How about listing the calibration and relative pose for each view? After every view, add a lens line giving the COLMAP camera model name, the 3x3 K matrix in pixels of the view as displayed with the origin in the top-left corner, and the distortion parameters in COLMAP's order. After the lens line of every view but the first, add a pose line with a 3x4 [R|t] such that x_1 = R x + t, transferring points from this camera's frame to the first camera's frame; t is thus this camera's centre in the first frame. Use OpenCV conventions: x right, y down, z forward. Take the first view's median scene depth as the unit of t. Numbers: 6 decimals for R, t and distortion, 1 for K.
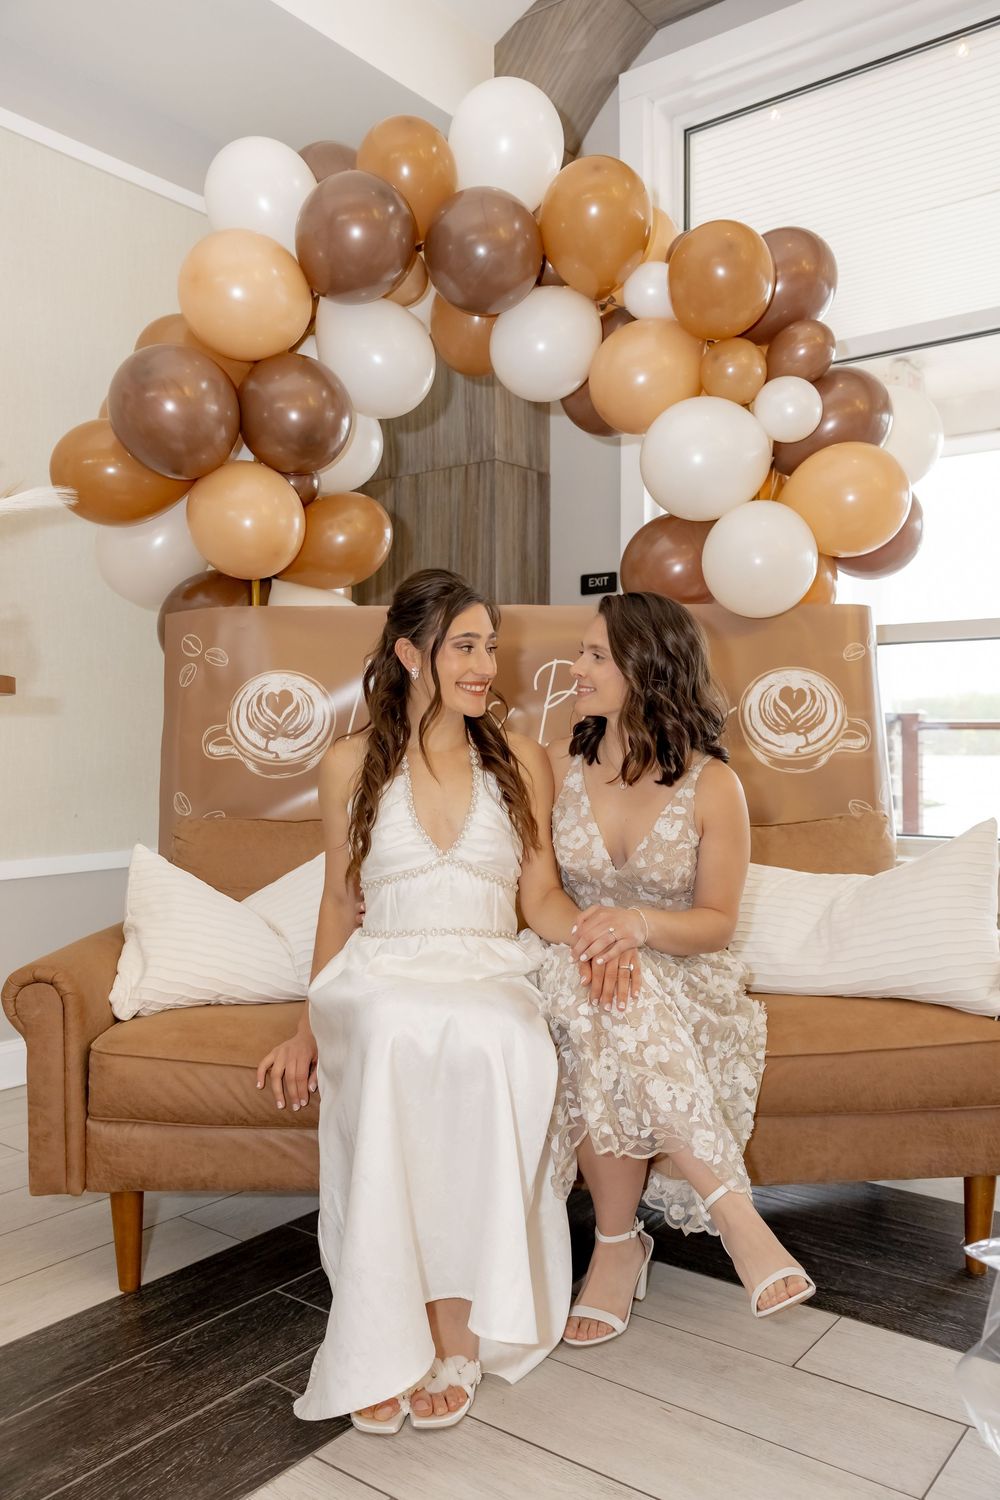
lens RADIAL K [[1208.4, 0, 487.5], [0, 1208.4, 752.1], [0, 0, 1]] dist [0.012702, -0.003785]
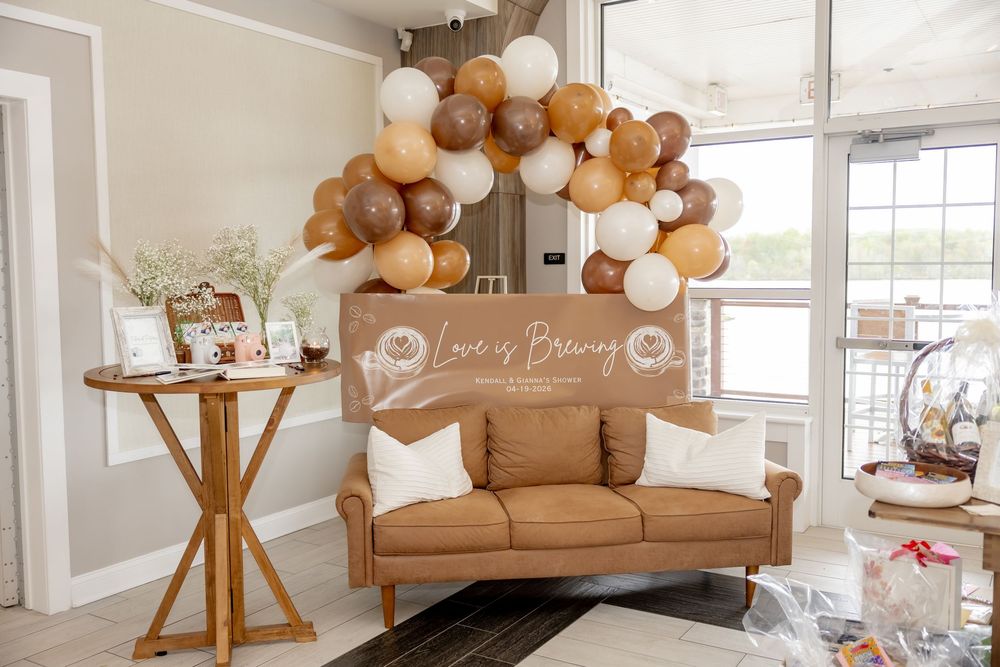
lens RADIAL K [[936.7, 0, 503.9], [0, 936.7, 329.8], [0, 0, 1]] dist [0.005257, 0.000000]
pose [[0.993063, -0.009554, 0.117197, -0.221012], [0.003900, 0.998822, 0.048376, -0.153020], [-0.117521, -0.047583, 0.991930, -0.571029]]
